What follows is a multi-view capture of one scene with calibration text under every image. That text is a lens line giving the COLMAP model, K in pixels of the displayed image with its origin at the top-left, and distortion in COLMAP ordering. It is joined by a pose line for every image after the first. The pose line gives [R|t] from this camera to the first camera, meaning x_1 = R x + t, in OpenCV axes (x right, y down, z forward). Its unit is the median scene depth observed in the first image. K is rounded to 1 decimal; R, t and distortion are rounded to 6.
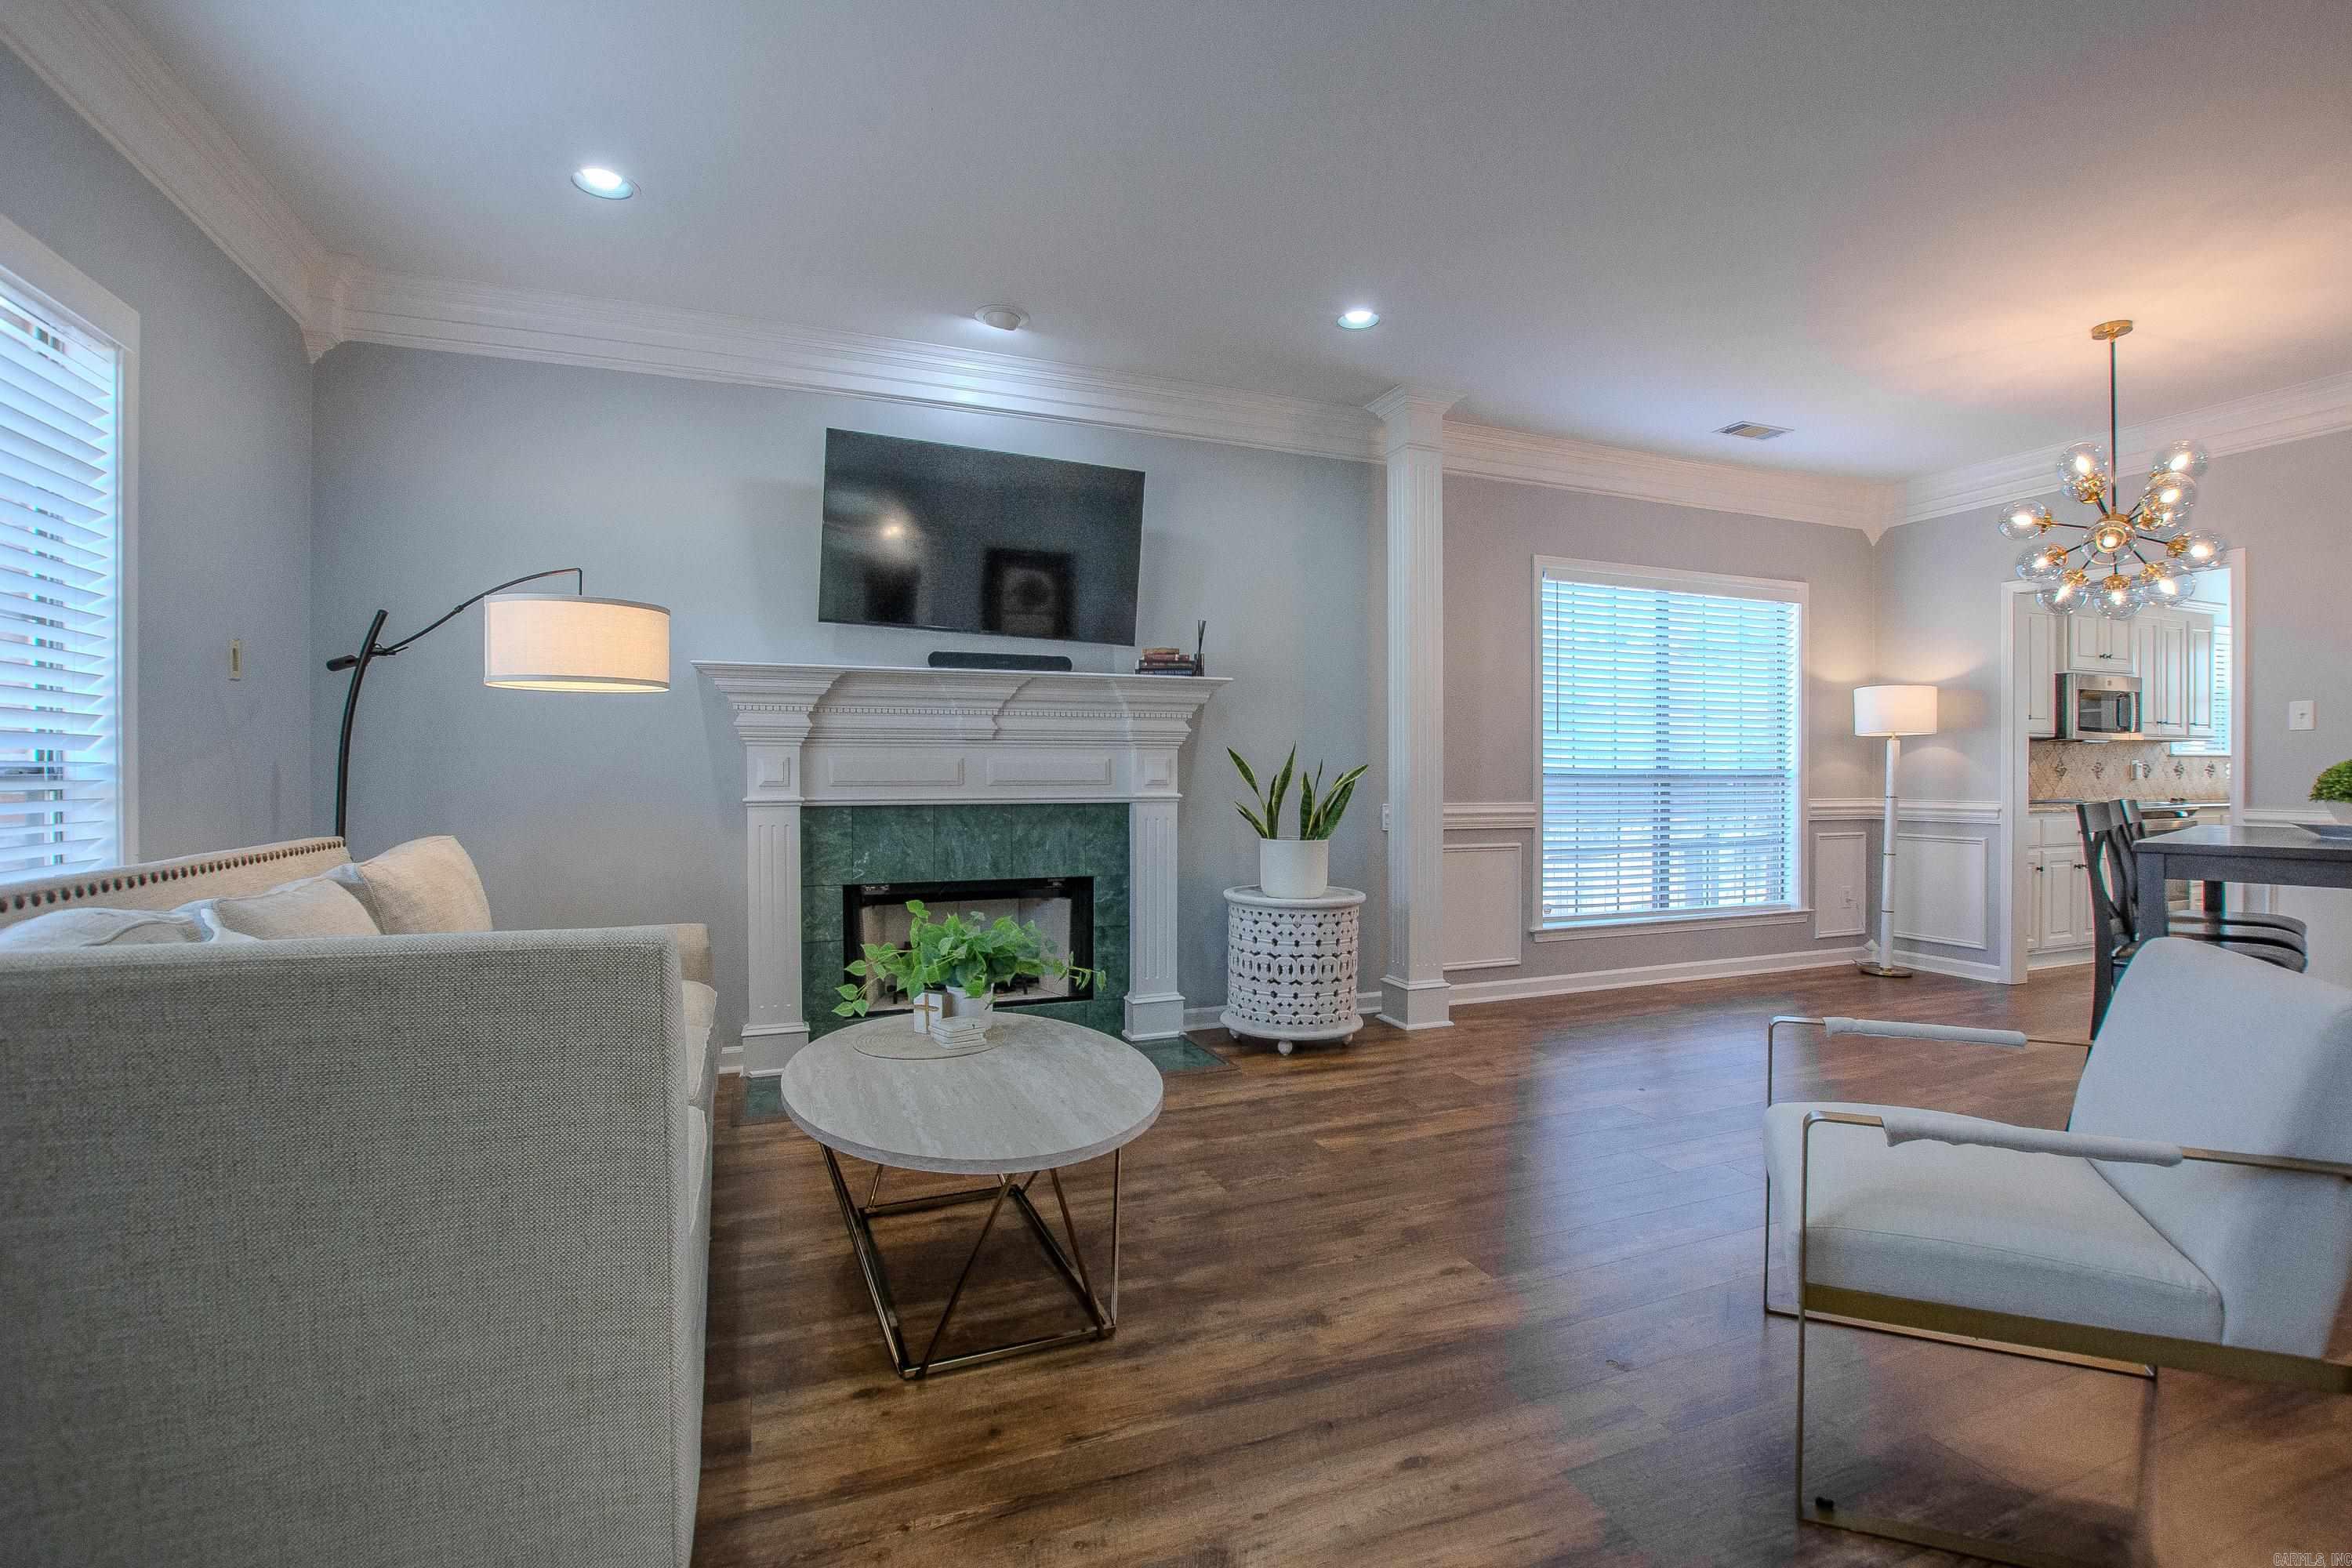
lens RADIAL K [[1057.3, 0, 1203.8], [0, 1057.3, 775.7], [0, 0, 1]] dist [-0.028750, -0.000467]
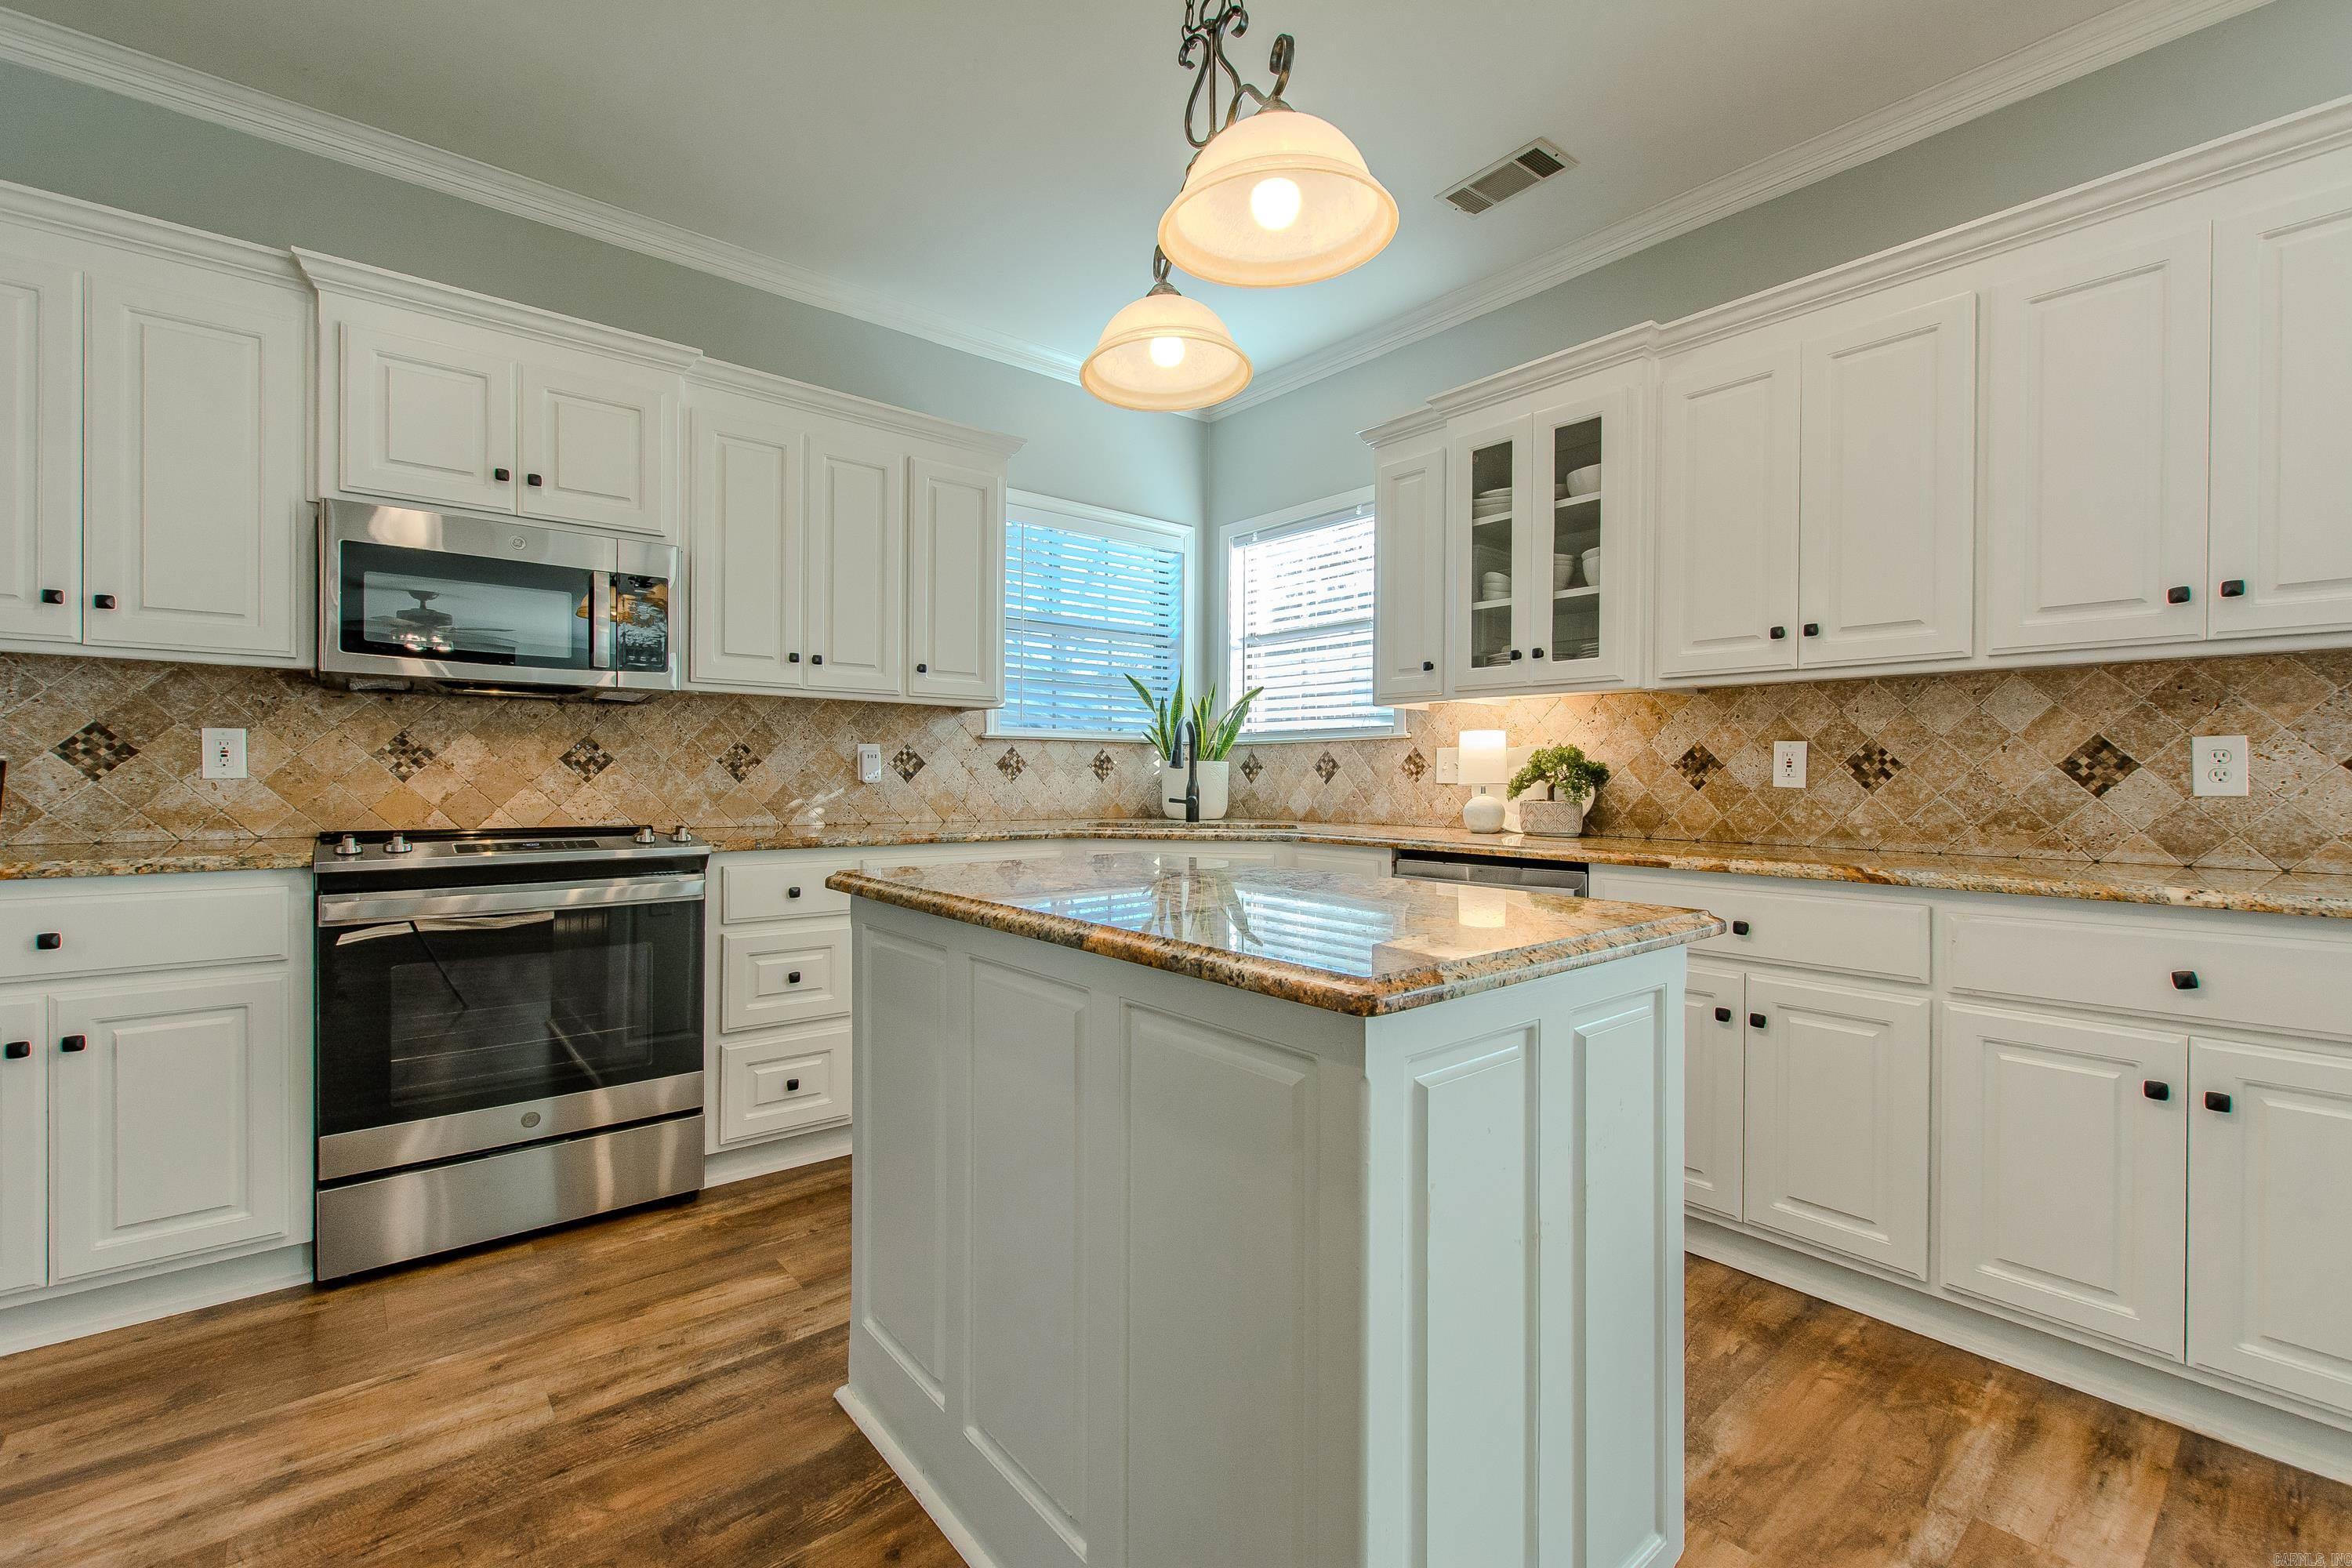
lens RADIAL K [[1018.9, 0, 1183.4], [0, 1018.9, 778.9], [0, 0, 1]] dist [0.009356, -0.000238]
pose [[0.951769, 0.004974, 0.306775, 1.470773], [-0.005353, 0.999986, 0.000395, 0.001597], [-0.306769, -0.002018, 0.951782, 0.774849]]
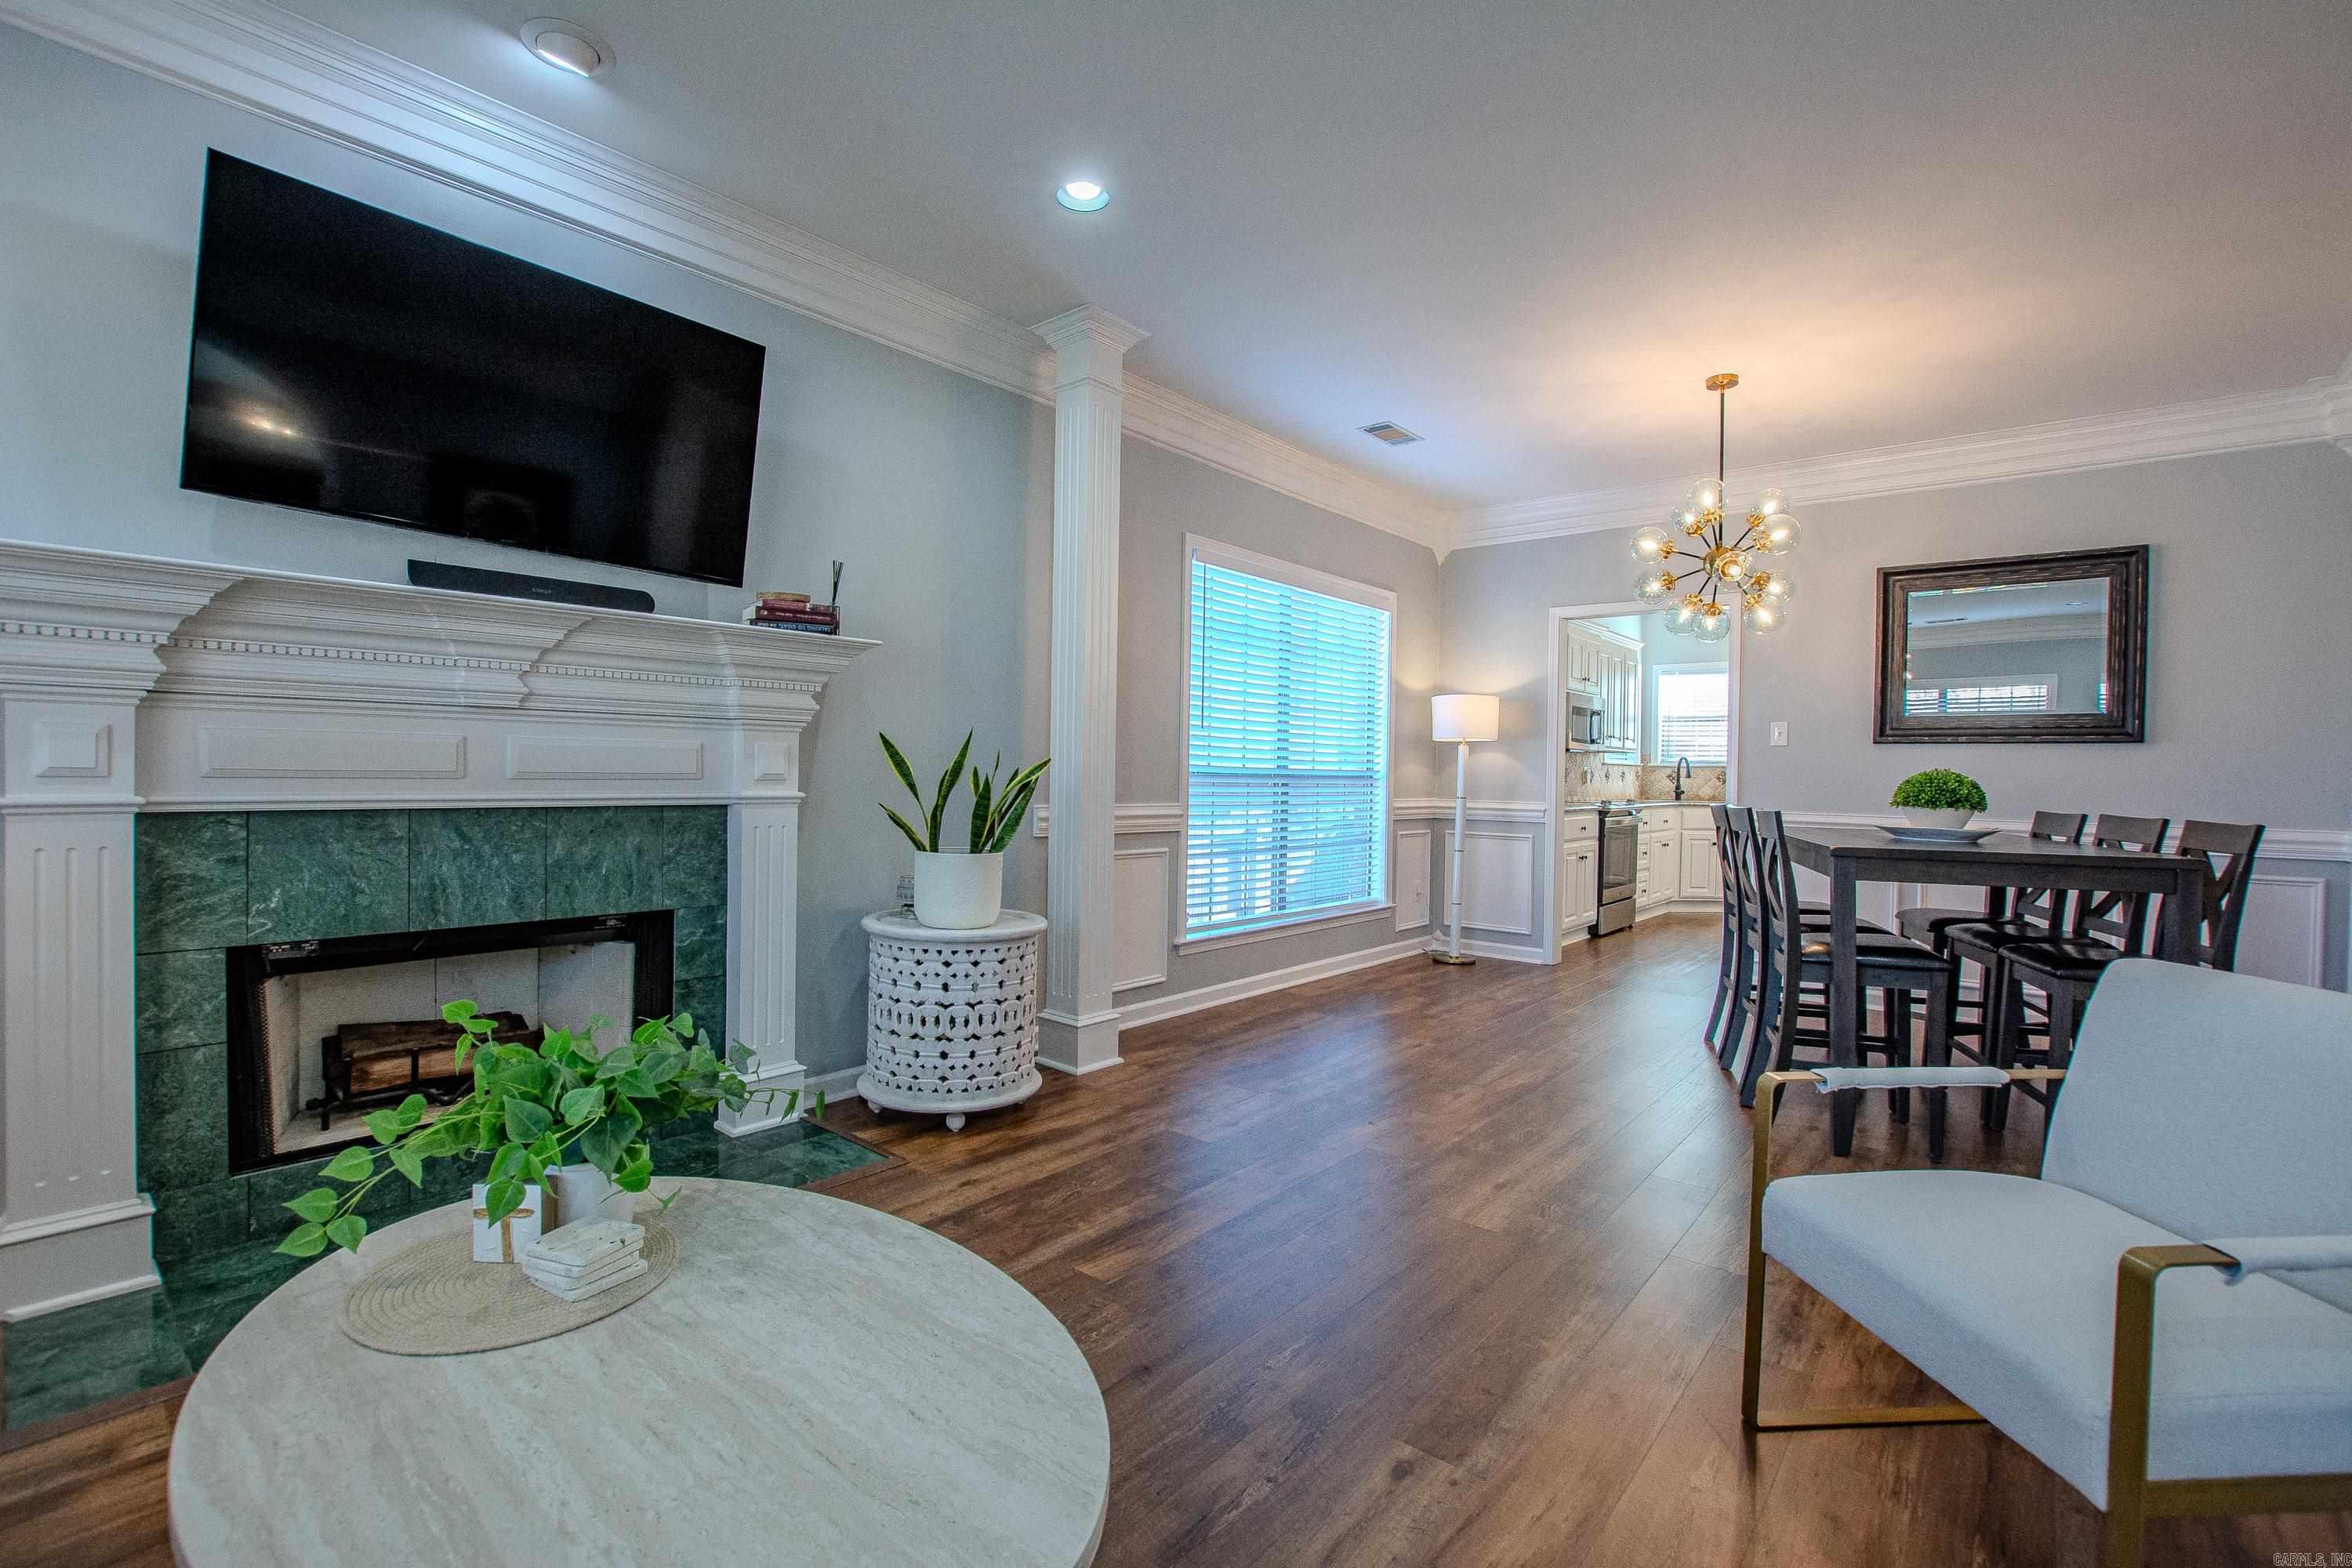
lens RADIAL K [[1028.1, 0, 1172.2], [0, 1028.1, 778.9], [0, 0, 1]] dist [-0.033265, 0.005592]
pose [[0.889867, 0.011519, 0.456075, -0.121169], [-0.015861, 0.999858, 0.005694, -0.000771], [-0.455944, -0.012301, 0.889923, 0.249714]]
